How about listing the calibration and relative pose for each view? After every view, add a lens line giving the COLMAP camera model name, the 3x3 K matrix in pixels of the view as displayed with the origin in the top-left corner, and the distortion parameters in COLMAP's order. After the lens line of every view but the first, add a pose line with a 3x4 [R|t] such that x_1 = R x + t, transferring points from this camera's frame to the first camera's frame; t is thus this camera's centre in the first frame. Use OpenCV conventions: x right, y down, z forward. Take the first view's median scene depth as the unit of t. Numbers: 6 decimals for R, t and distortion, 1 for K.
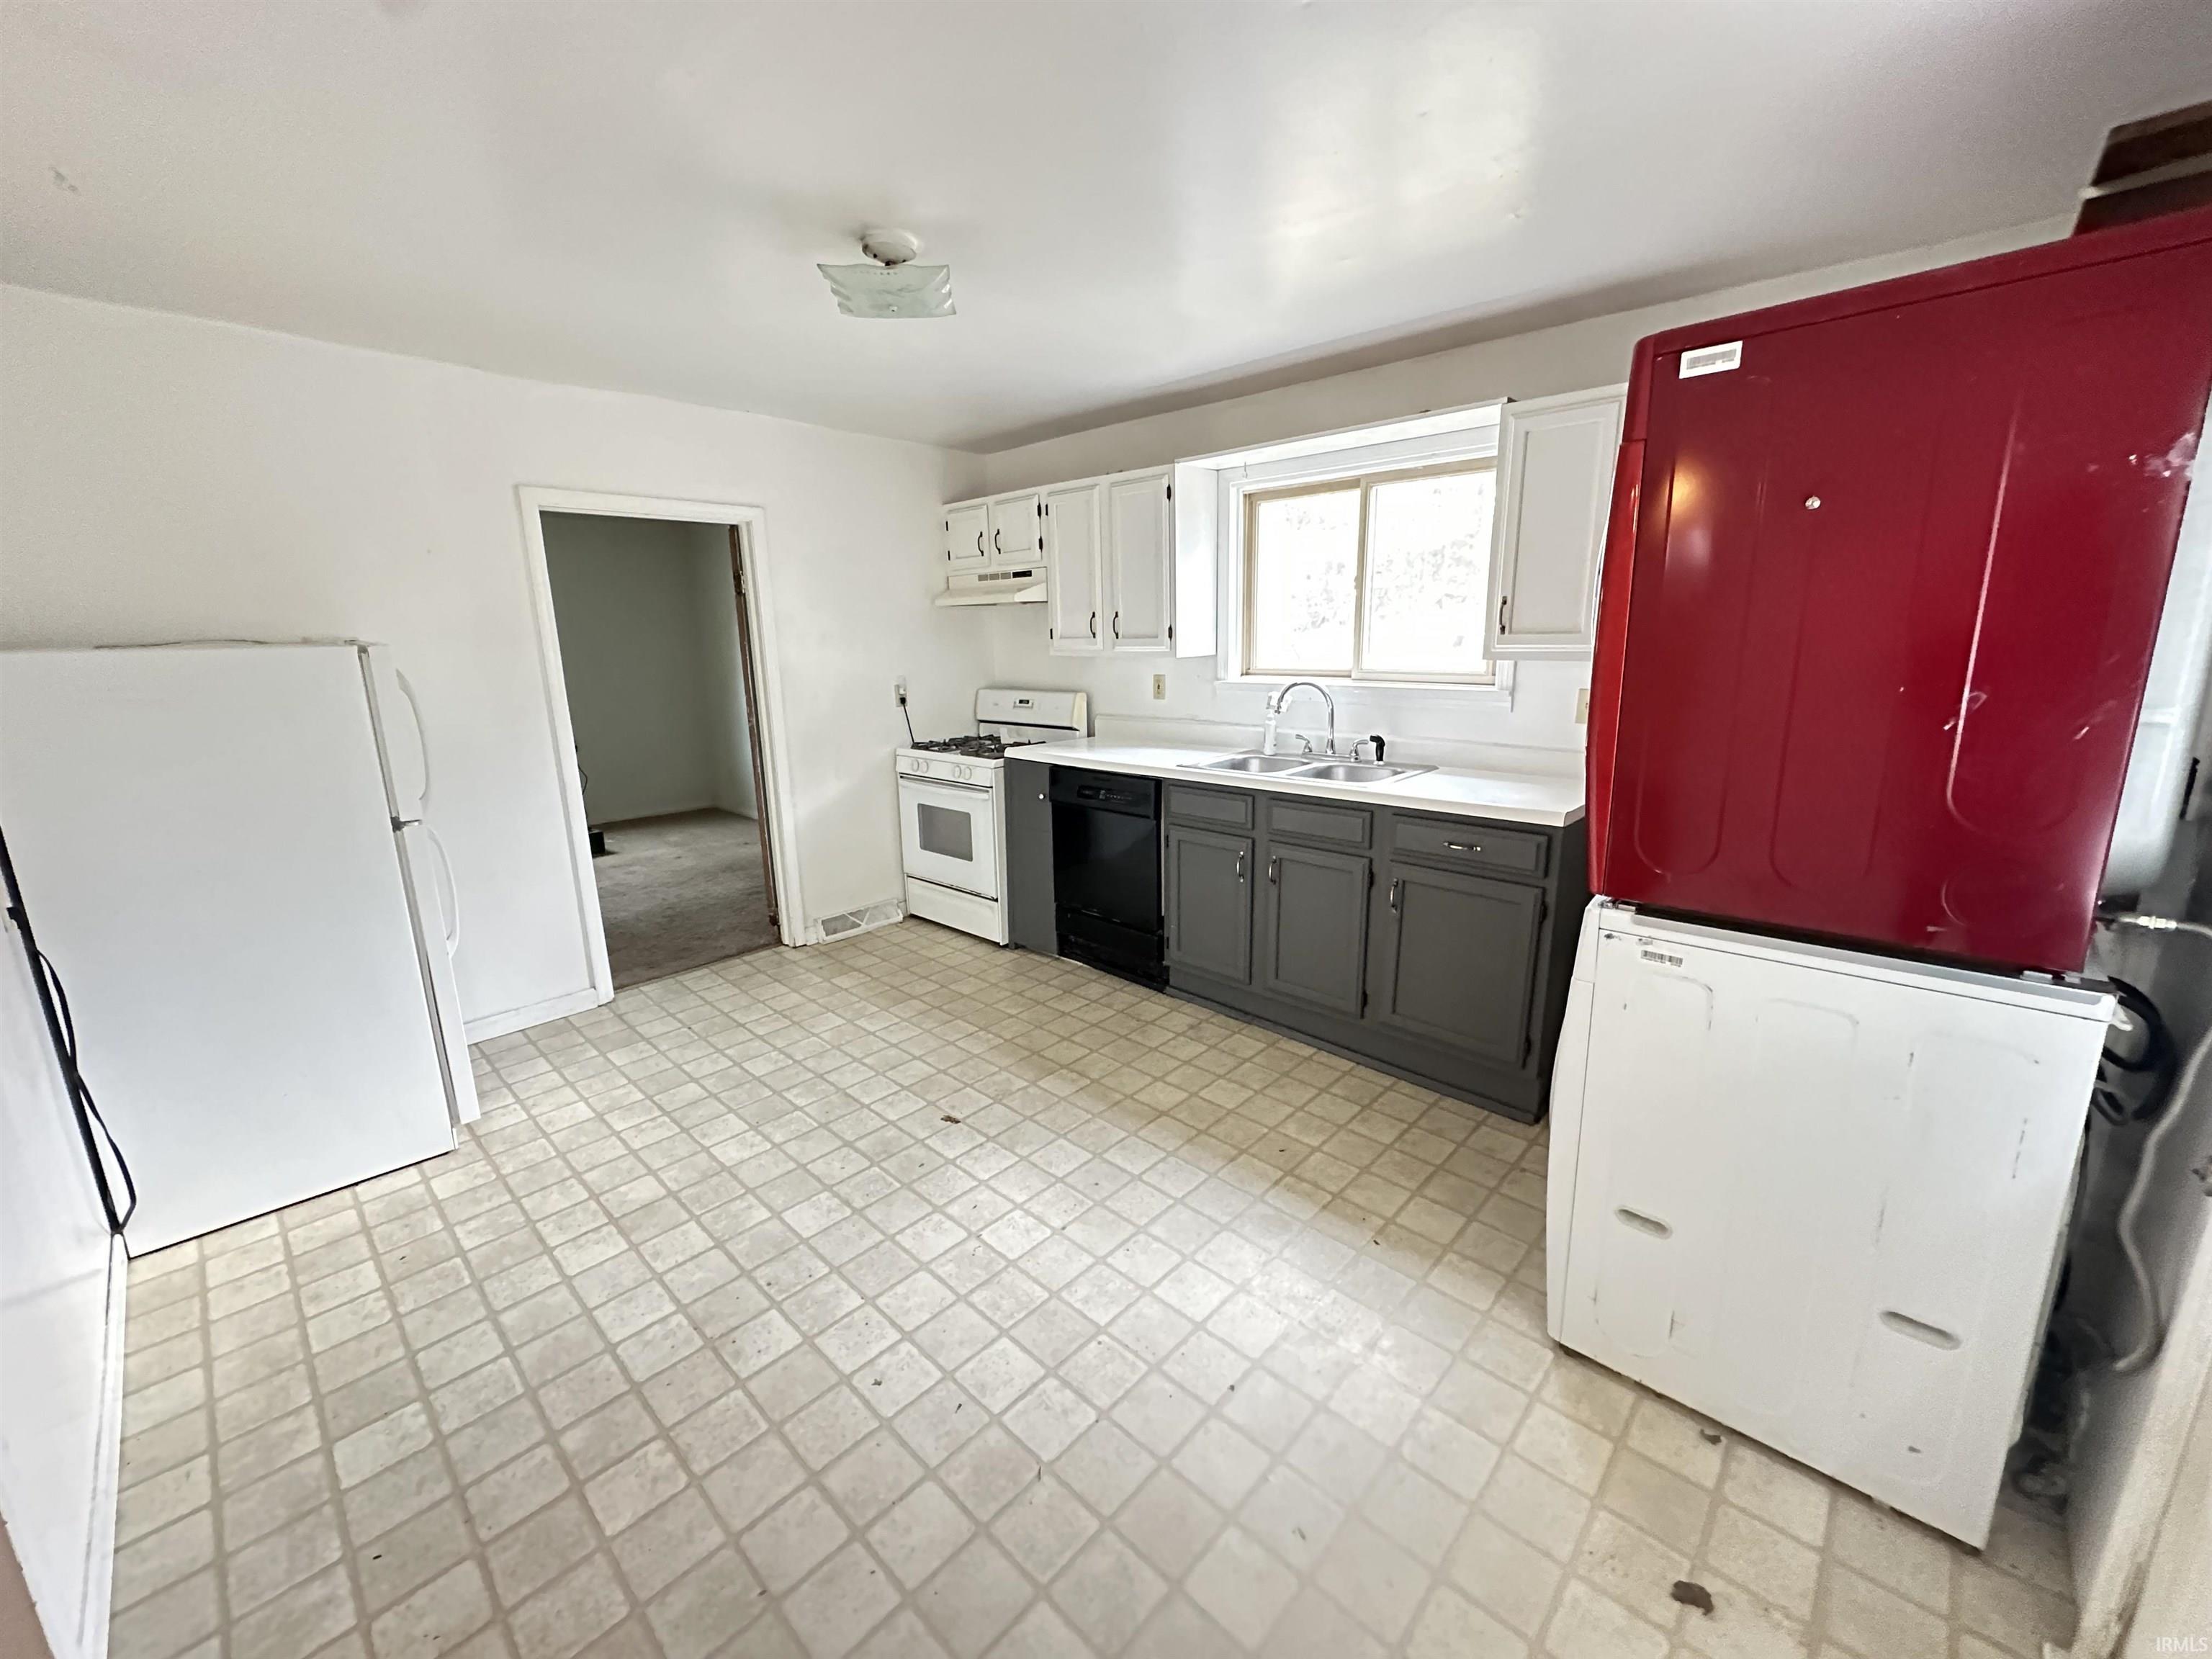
lens RADIAL K [[882.6, 0, 1102.5], [0, 882.6, 830.7], [0, 0, 1]] dist [-0.002770, 0.000172]
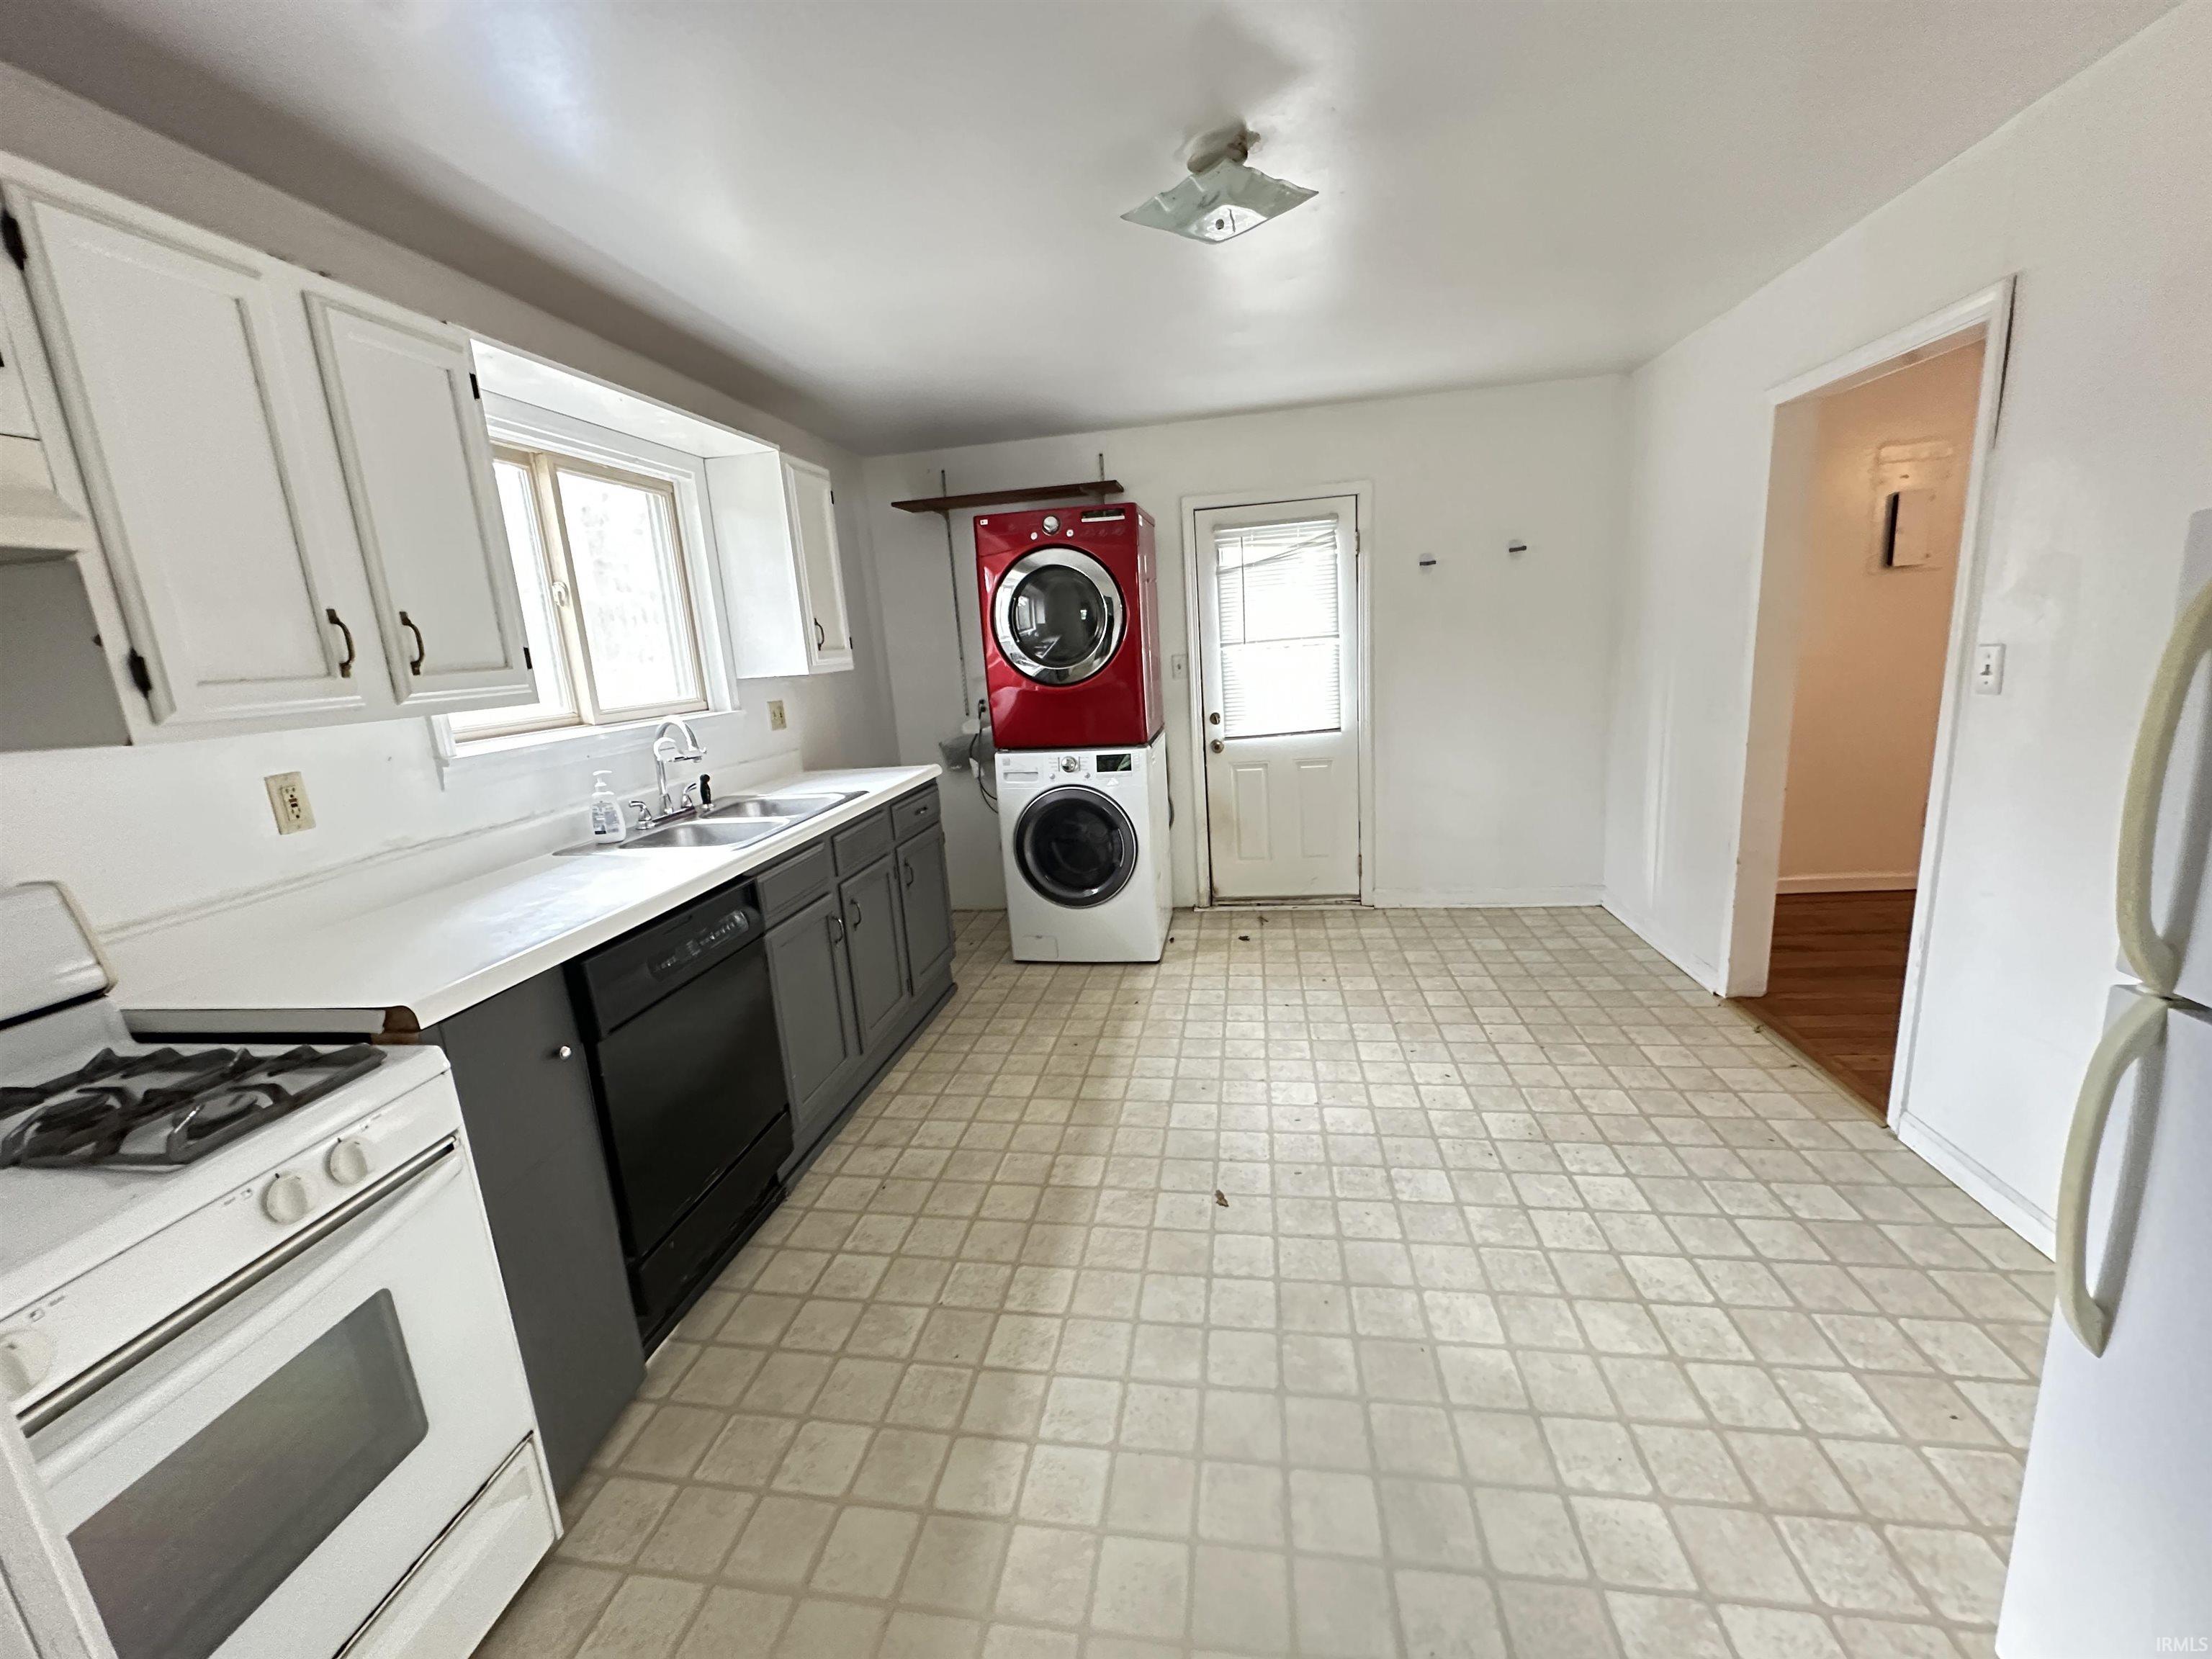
lens RADIAL K [[882.6, 0, 1096.5], [0, 882.6, 830.9], [0, 0, 1]] dist [-0.002770, 0.000172]
pose [[-0.561943, -0.123526, 0.817901, -0.877860], [0.257114, 0.913723, 0.314649, -0.329199], [-0.786201, 0.387108, -0.481700, 1.610405]]
